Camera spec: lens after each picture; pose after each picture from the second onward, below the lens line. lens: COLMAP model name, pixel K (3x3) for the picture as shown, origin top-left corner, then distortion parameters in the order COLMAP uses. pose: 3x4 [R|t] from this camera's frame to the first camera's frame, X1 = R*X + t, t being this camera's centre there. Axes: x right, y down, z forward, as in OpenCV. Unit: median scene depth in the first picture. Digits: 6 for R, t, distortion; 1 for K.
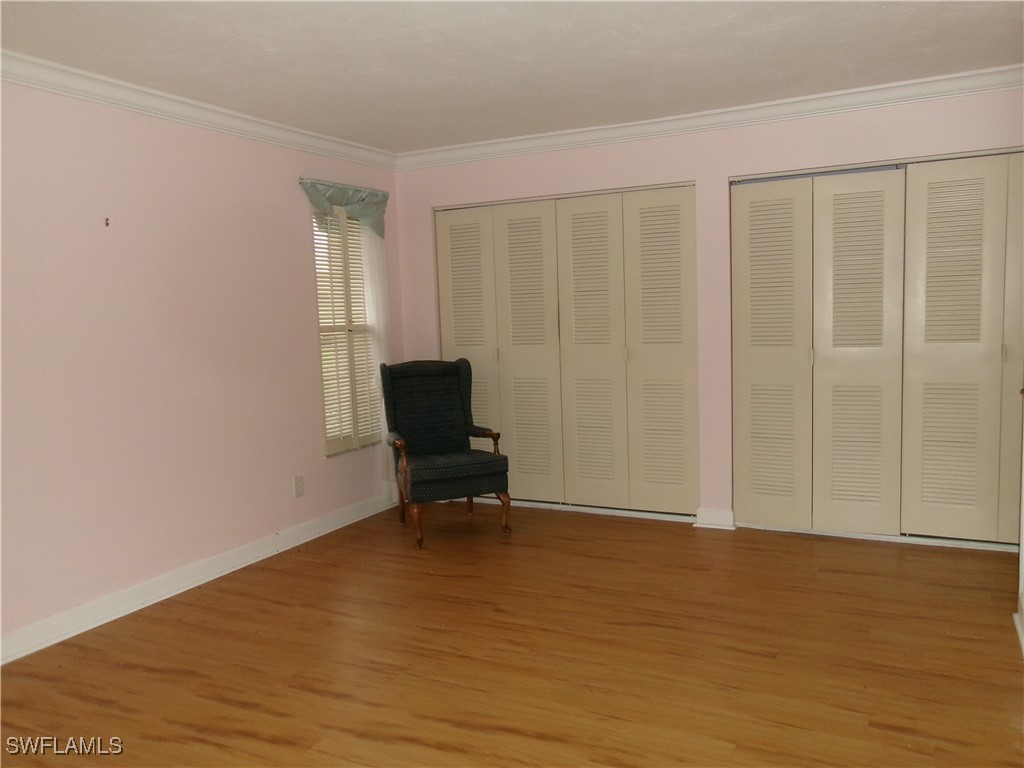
lens RADIAL K [[797.4, 0, 512.0], [0, 797.4, 384.0], [0, 0, 1]] dist [-0.040591, 0.059645]
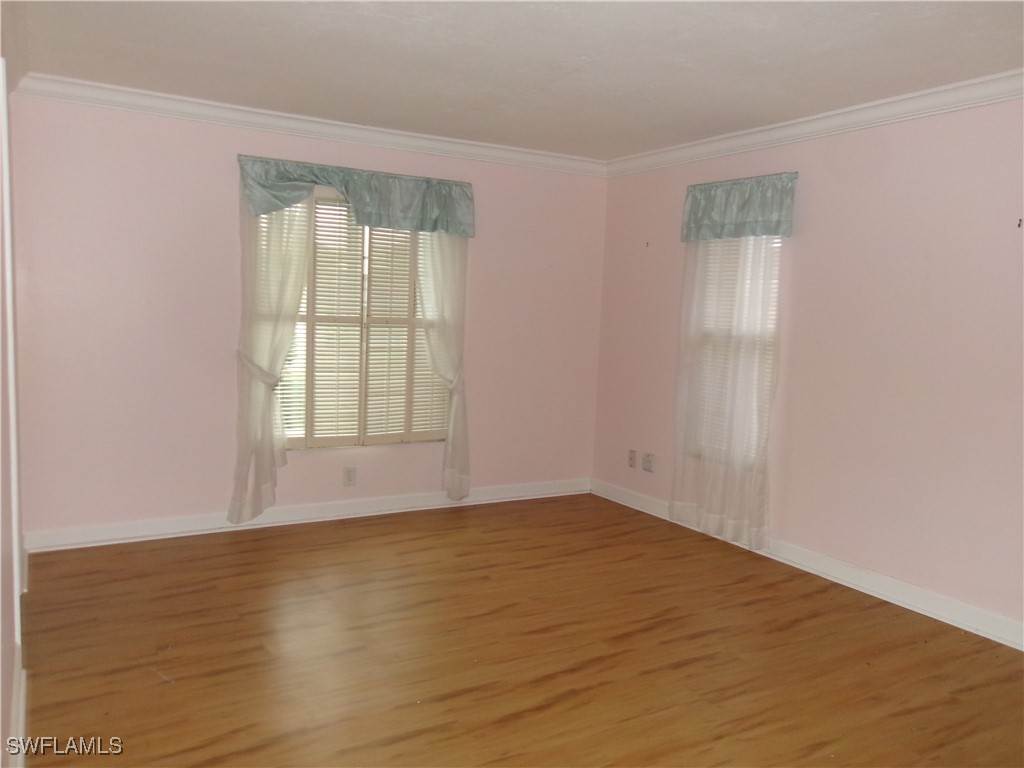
lens RADIAL K [[797.4, 0, 512.0], [0, 797.4, 384.0], [0, 0, 1]] dist [-0.040591, 0.059645]
pose [[-0.533798, 0.099189, -0.839775, 0.799863], [-0.101434, 0.978415, 0.180041, -0.163715], [0.839506, 0.181287, -0.512215, 1.317806]]
